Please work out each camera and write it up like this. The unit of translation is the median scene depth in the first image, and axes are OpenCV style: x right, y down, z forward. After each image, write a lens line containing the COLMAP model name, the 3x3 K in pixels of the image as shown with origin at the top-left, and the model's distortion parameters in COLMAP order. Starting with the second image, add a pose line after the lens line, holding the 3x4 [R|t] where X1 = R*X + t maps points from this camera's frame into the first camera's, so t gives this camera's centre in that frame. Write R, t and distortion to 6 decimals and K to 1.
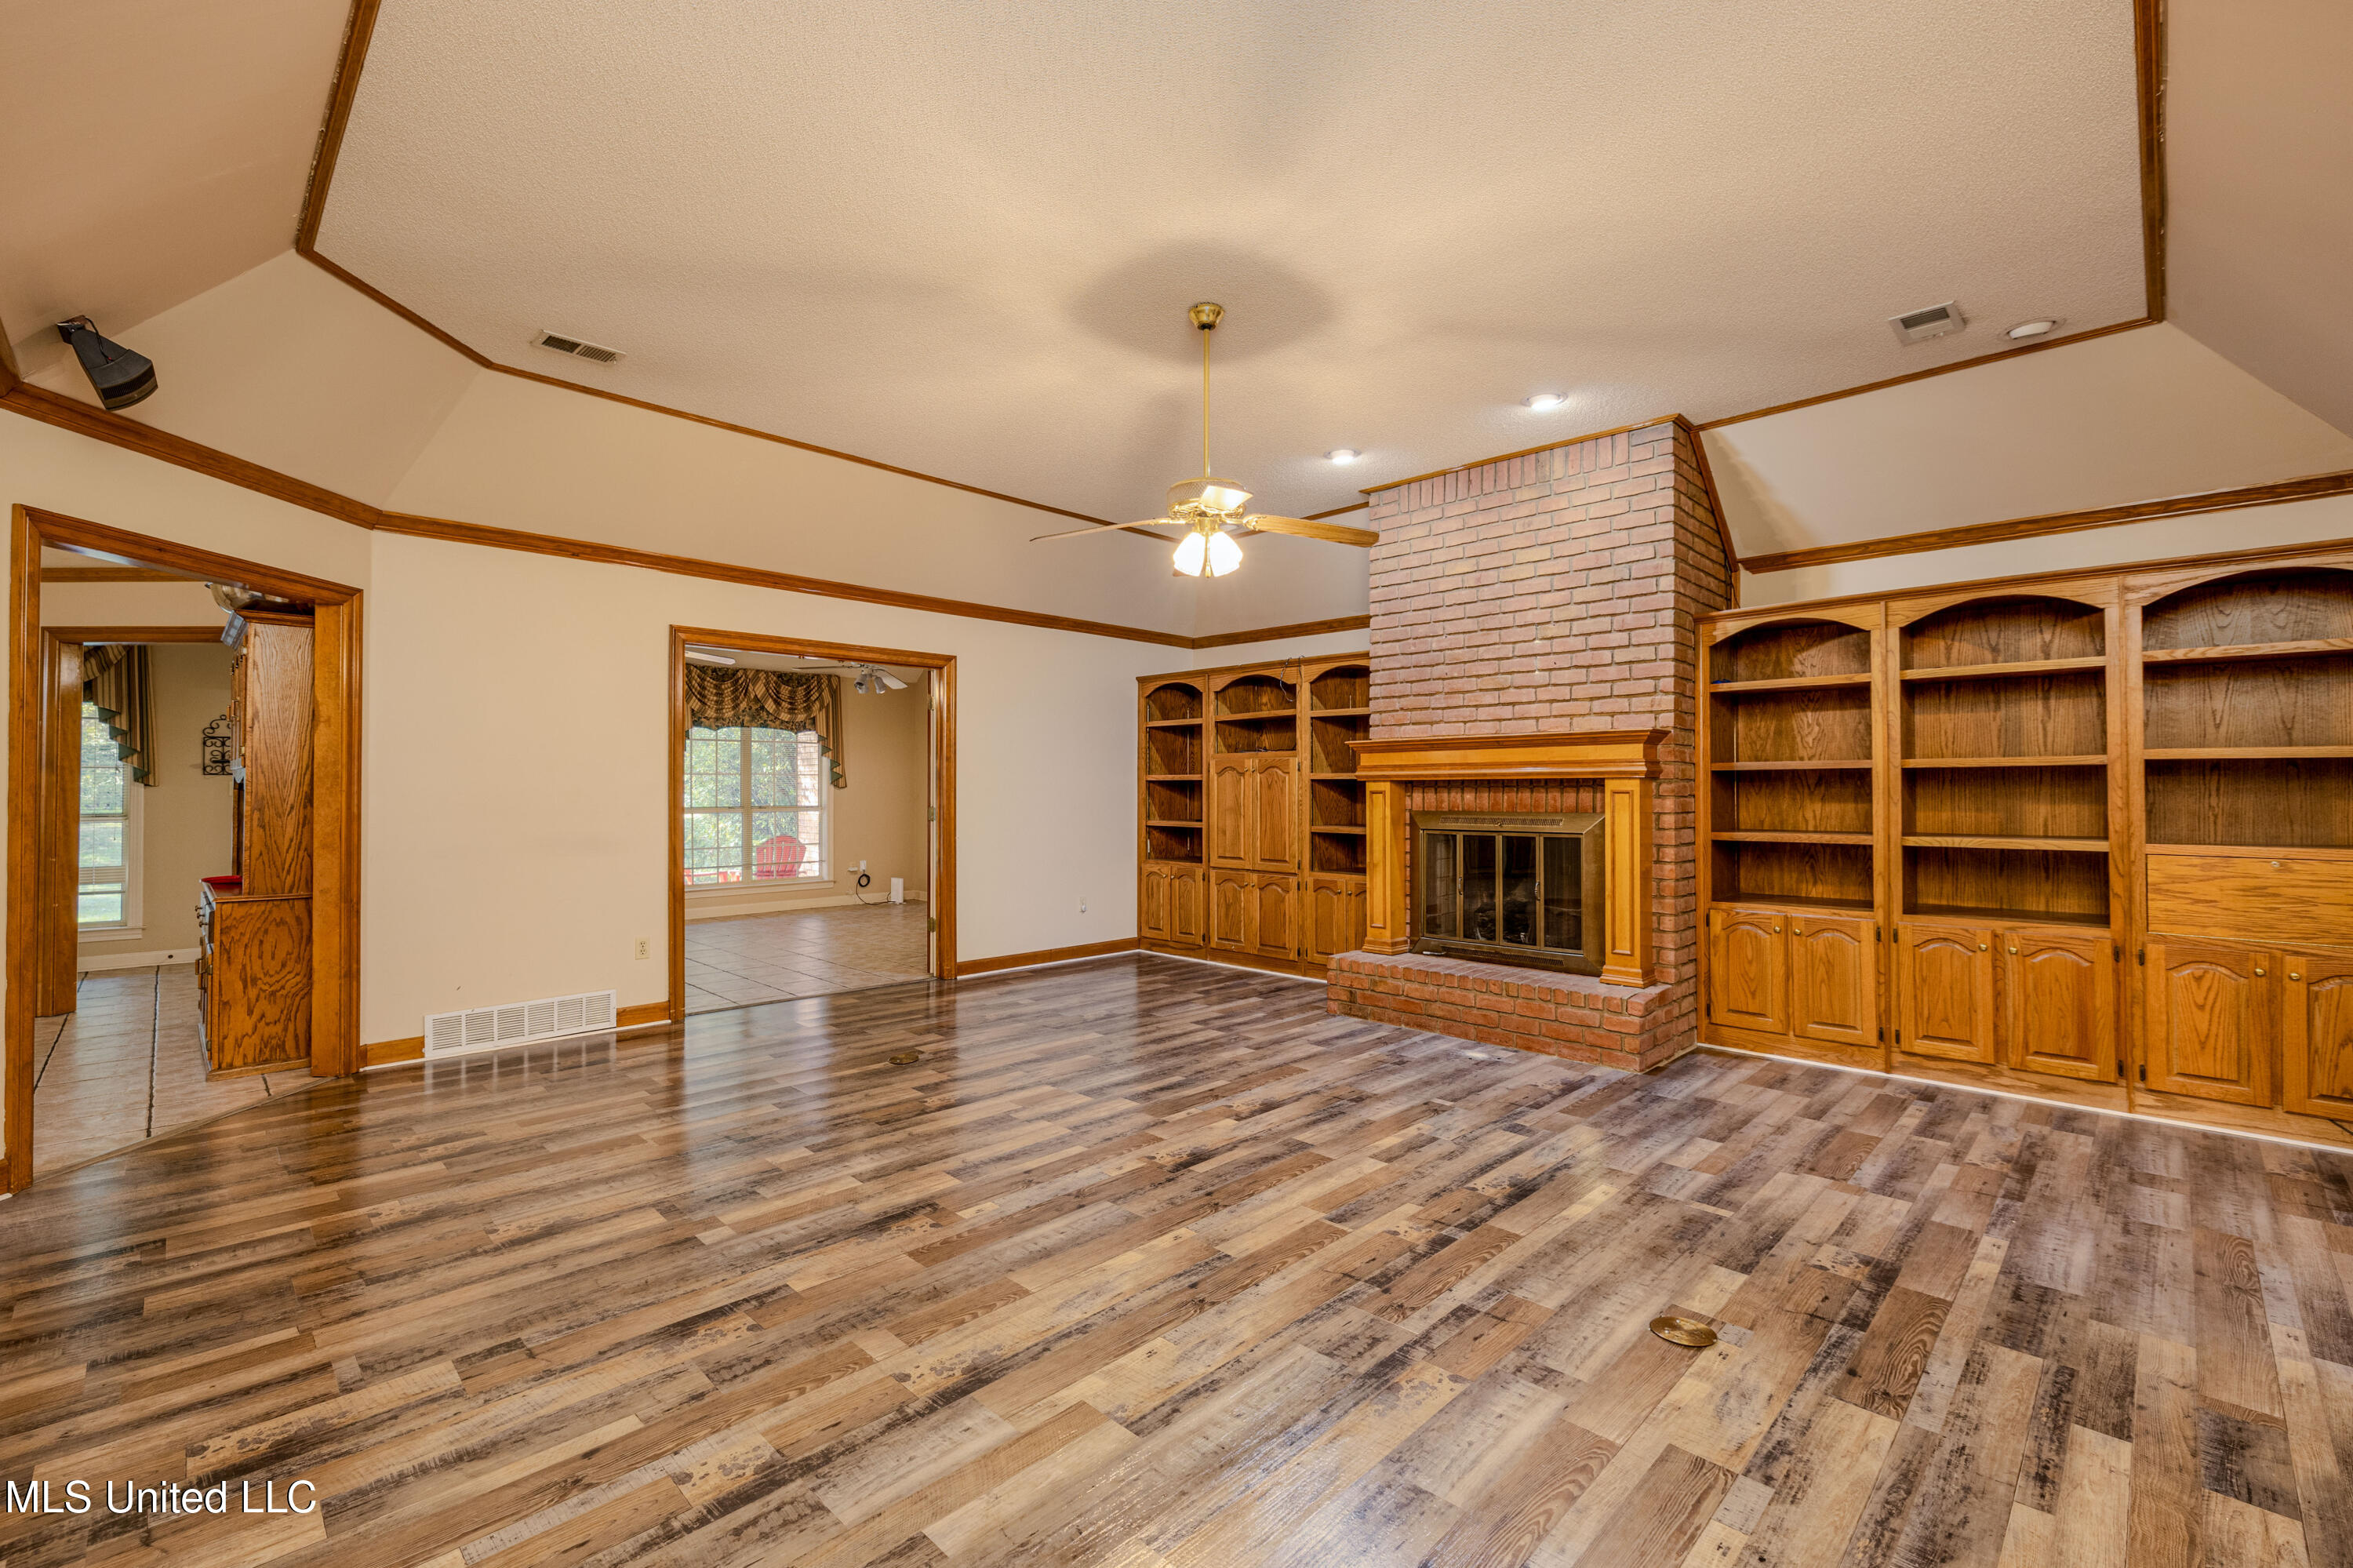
lens RADIAL K [[992.2, 0, 1164.8], [0, 992.2, 787.3], [0, 0, 1]] dist [-0.004600, -0.000098]
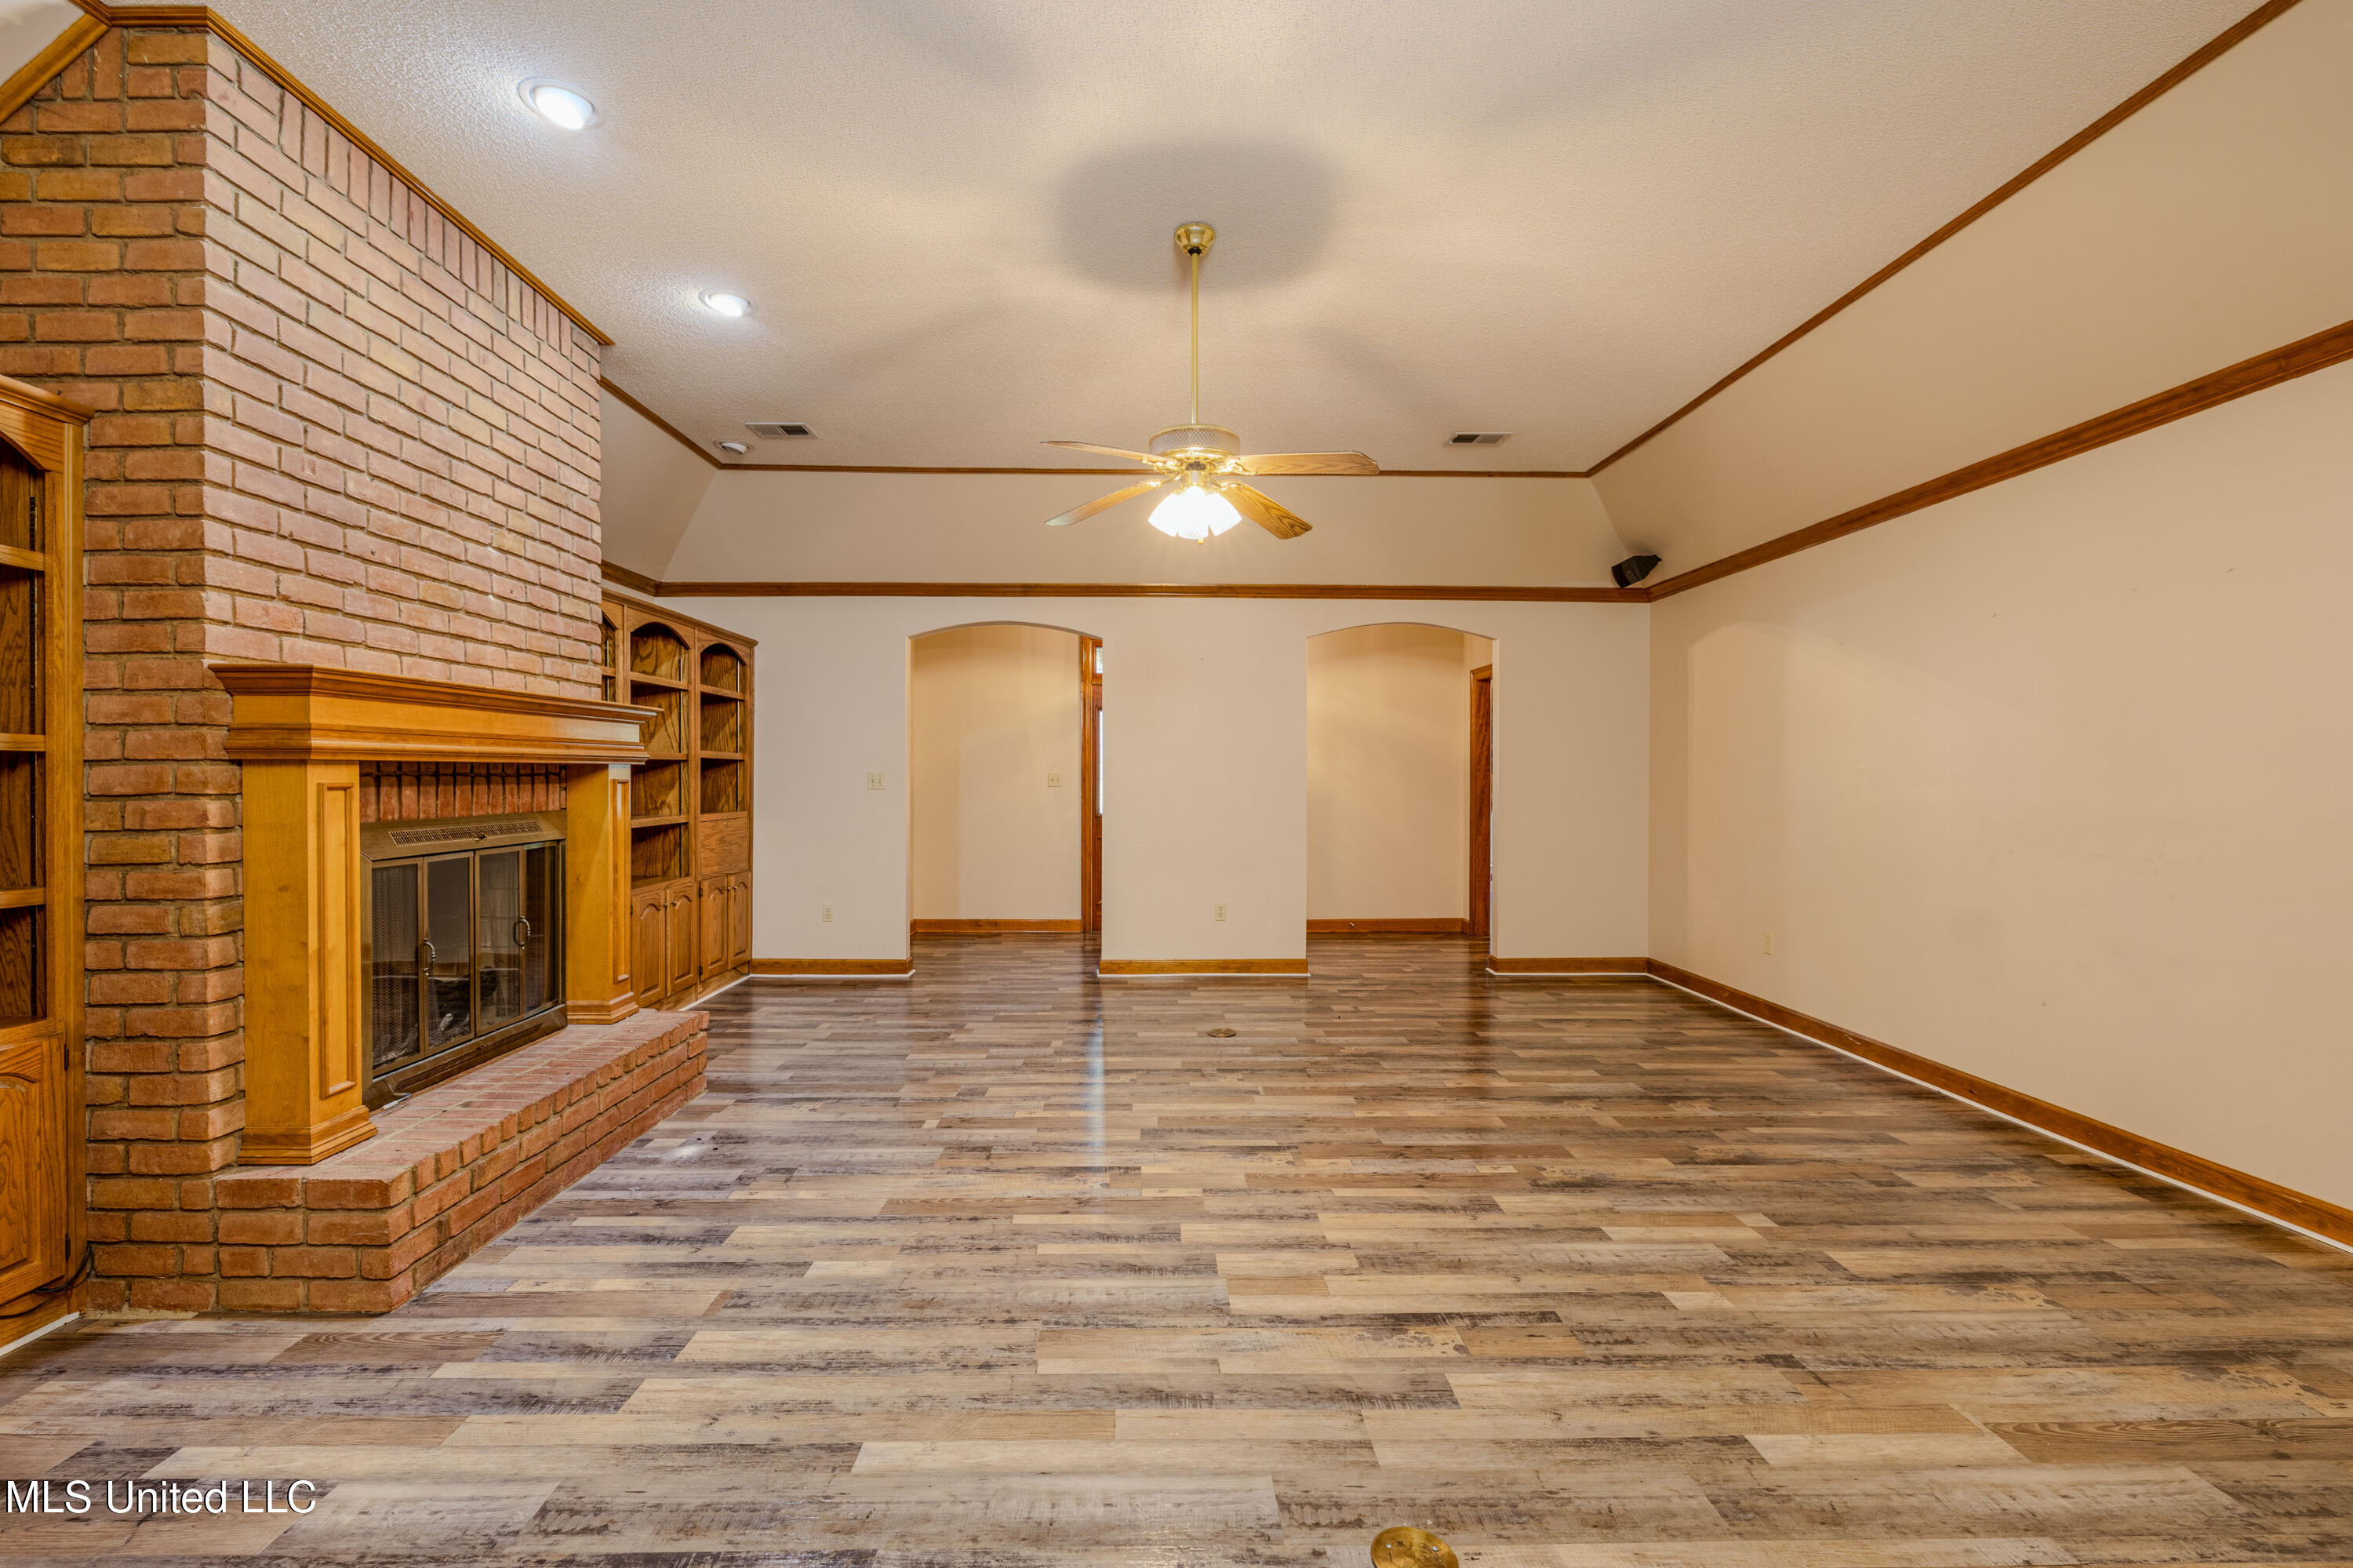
lens RADIAL K [[992.2, 0, 1164.8], [0, 992.2, 787.3], [0, 0, 1]] dist [-0.004600, -0.000098]
pose [[-0.716079, -0.009924, 0.697949, -0.560333], [-0.005168, 0.999947, 0.008917, -0.000721], [-0.698000, 0.002778, -0.716092, 1.665535]]
